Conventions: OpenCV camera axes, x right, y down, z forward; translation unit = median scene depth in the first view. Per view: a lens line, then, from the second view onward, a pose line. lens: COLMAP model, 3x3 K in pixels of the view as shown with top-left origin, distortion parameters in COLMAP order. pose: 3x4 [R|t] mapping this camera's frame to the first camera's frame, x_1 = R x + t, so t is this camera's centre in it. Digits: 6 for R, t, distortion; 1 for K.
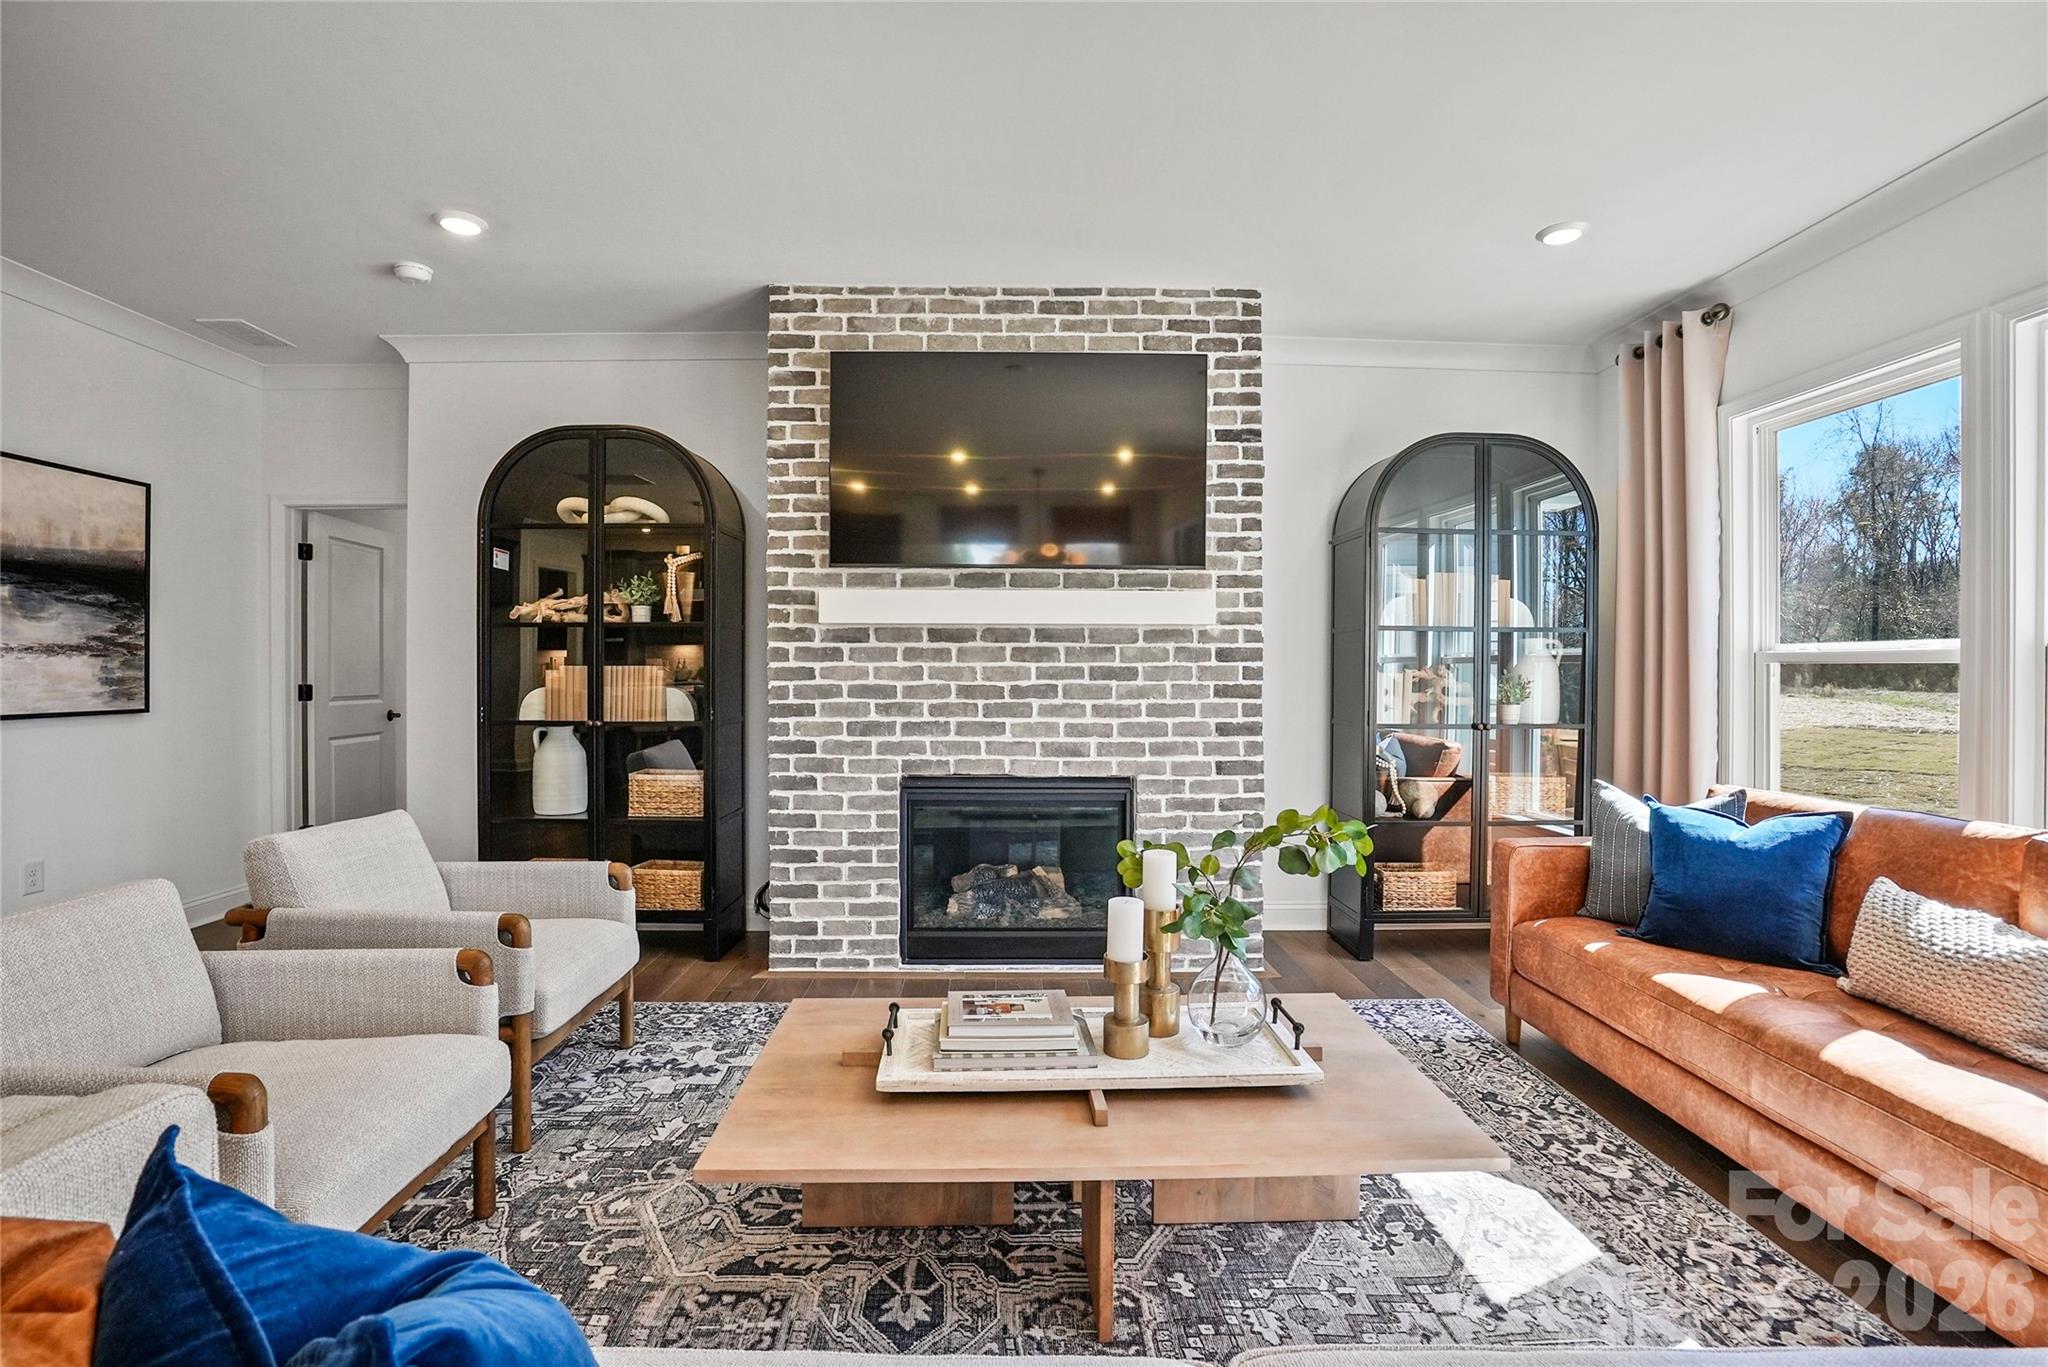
lens RADIAL K [[966.3, 0, 1013.1], [0, 966.3, 682.7], [0, 0, 1]] dist [-0.048283, 0.000347]
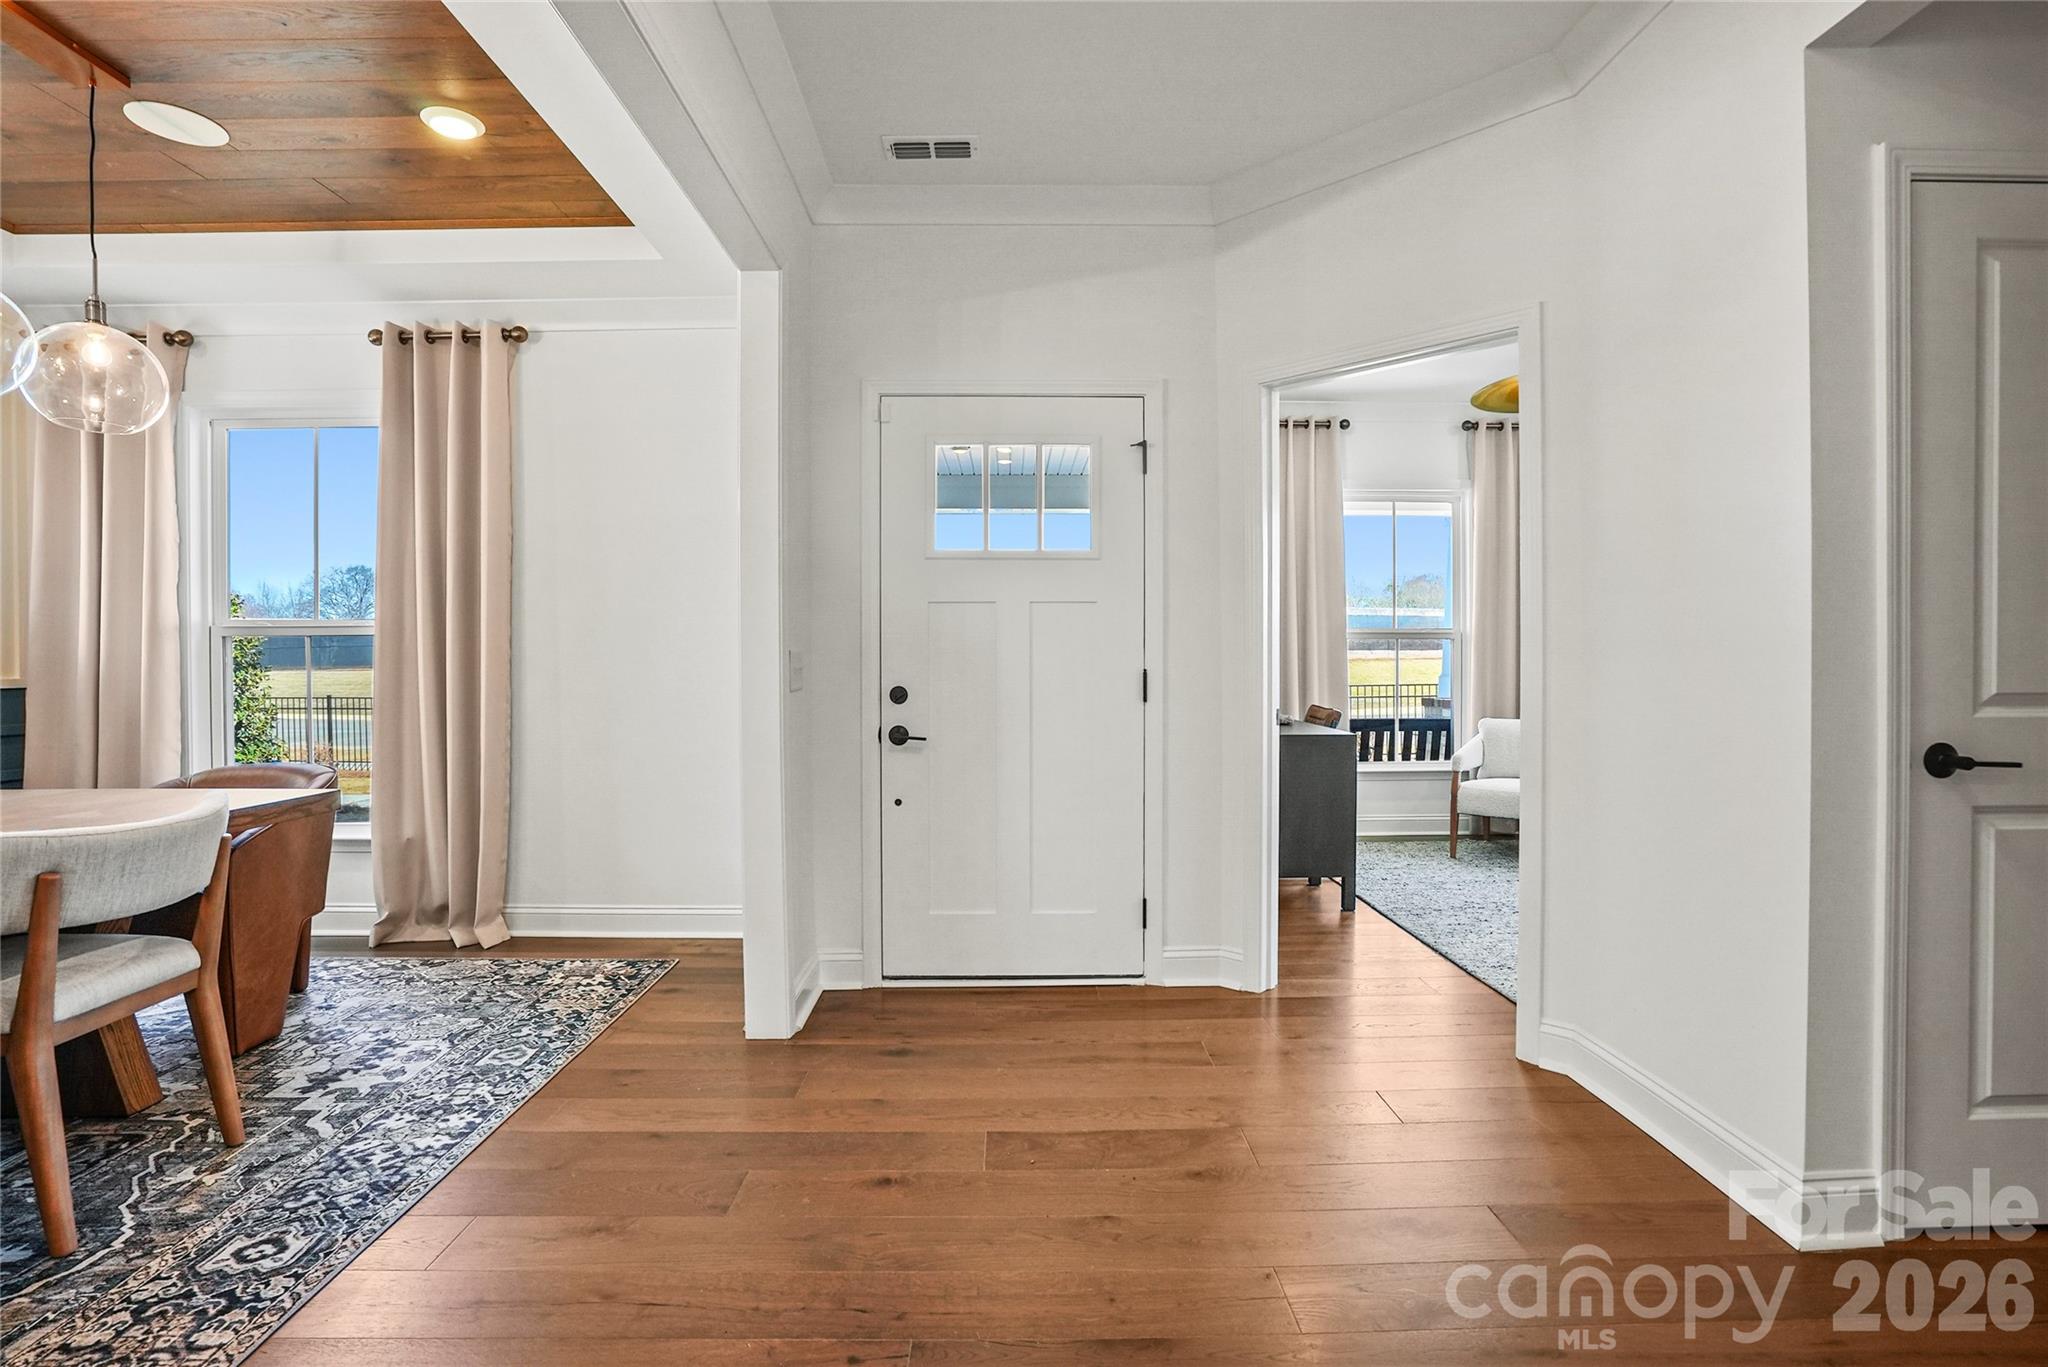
lens RADIAL K [[955.7, 0, 1012.9], [0, 955.7, 661.1], [0, 0, 1]] dist [-0.041398, 0.014692]
pose [[-0.025725, -0.000092, -0.999669, 0.527392], [-0.009780, 0.999952, 0.000159, 0.003624], [0.999621, 0.009781, -0.025725, 1.656128]]
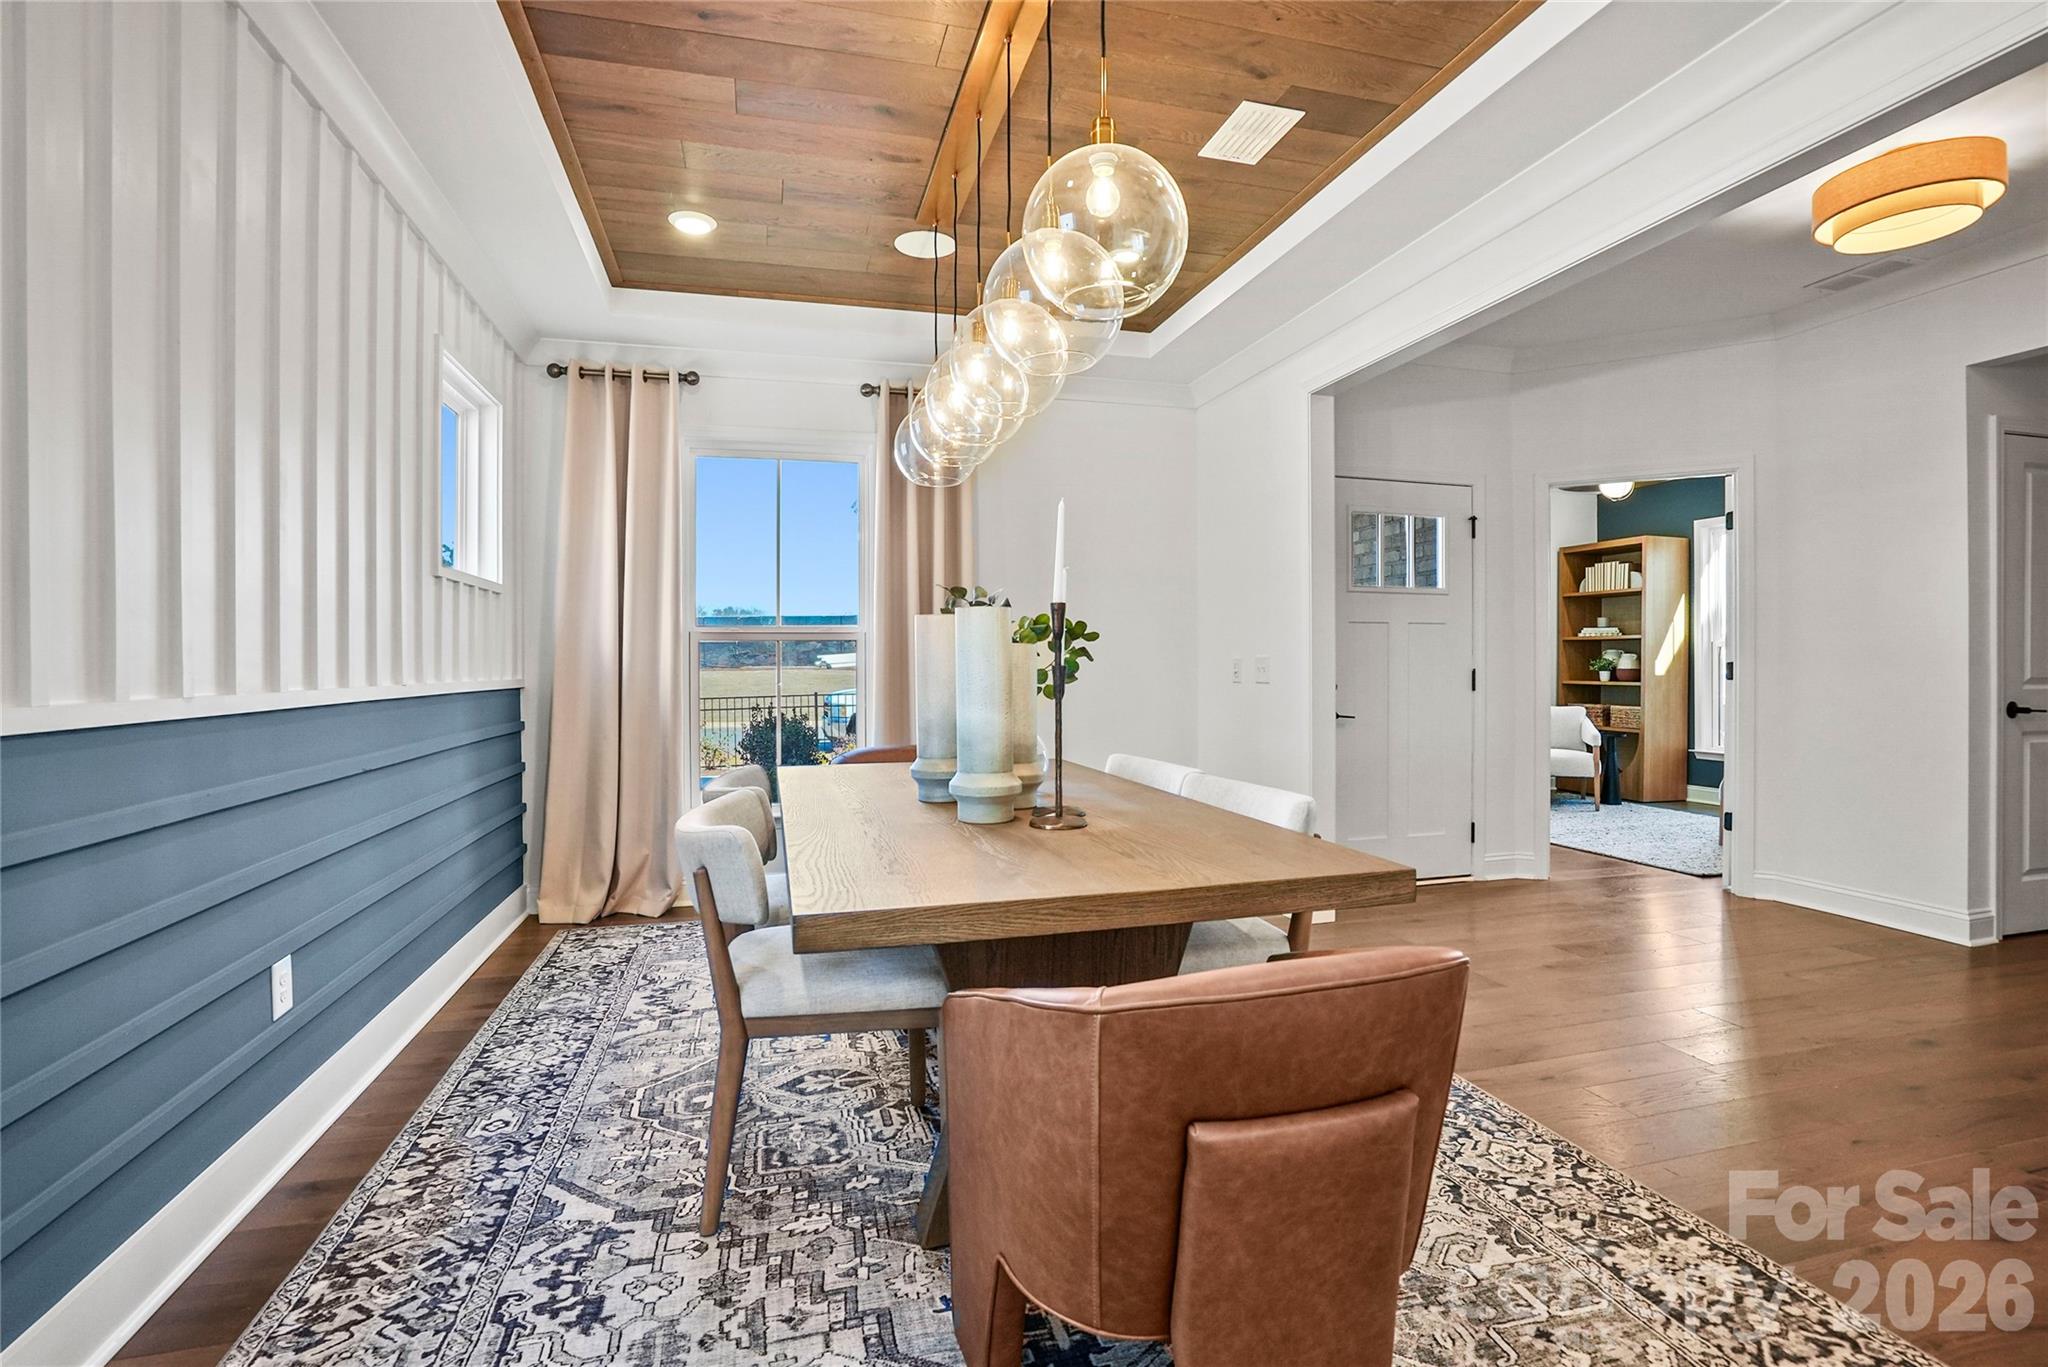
lens RADIAL K [[965.1, 0, 1012.8], [0, 965.1, 663.6], [0, 0, 1]] dist [-0.075963, 0.039916]
pose [[0.229610, -0.002414, -0.973280, 0.843413], [-0.009116, 0.999948, -0.004630, 0.018022], [0.973240, 0.009936, 0.229576, 0.587968]]
